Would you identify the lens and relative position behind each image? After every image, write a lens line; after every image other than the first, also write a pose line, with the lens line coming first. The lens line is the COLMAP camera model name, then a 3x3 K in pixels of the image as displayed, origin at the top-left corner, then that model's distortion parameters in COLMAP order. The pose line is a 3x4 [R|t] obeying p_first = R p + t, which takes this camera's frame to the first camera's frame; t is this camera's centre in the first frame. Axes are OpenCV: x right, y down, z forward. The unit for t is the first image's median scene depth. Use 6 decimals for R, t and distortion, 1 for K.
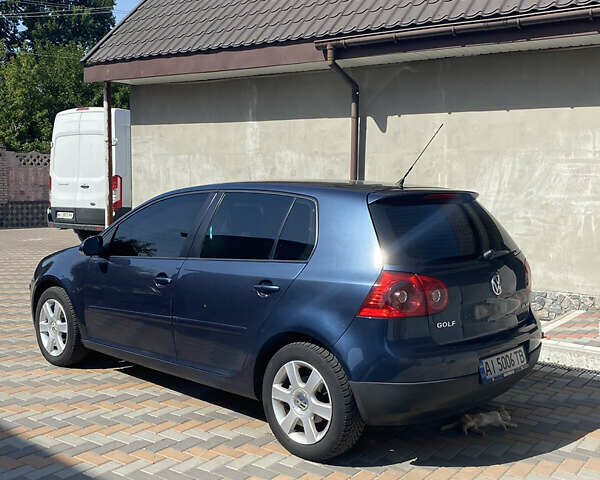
lens RADIAL K [[749.6, 0, 297.8], [0, 749.6, 237.7], [0, 0, 1]] dist [0.023172, 0.000000]
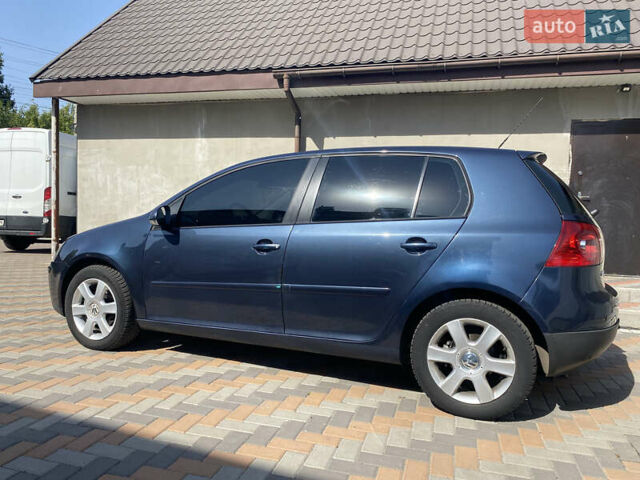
lens RADIAL K [[499.4, 0, 320.3], [0, 499.4, 239.6], [0, 0, 1]] dist [-0.005917, -0.009005]
pose [[0.933934, -0.001644, 0.357441, -0.283035], [0.013033, 0.999481, -0.029457, 0.055101], [-0.357207, 0.032170, 0.933471, 0.321472]]
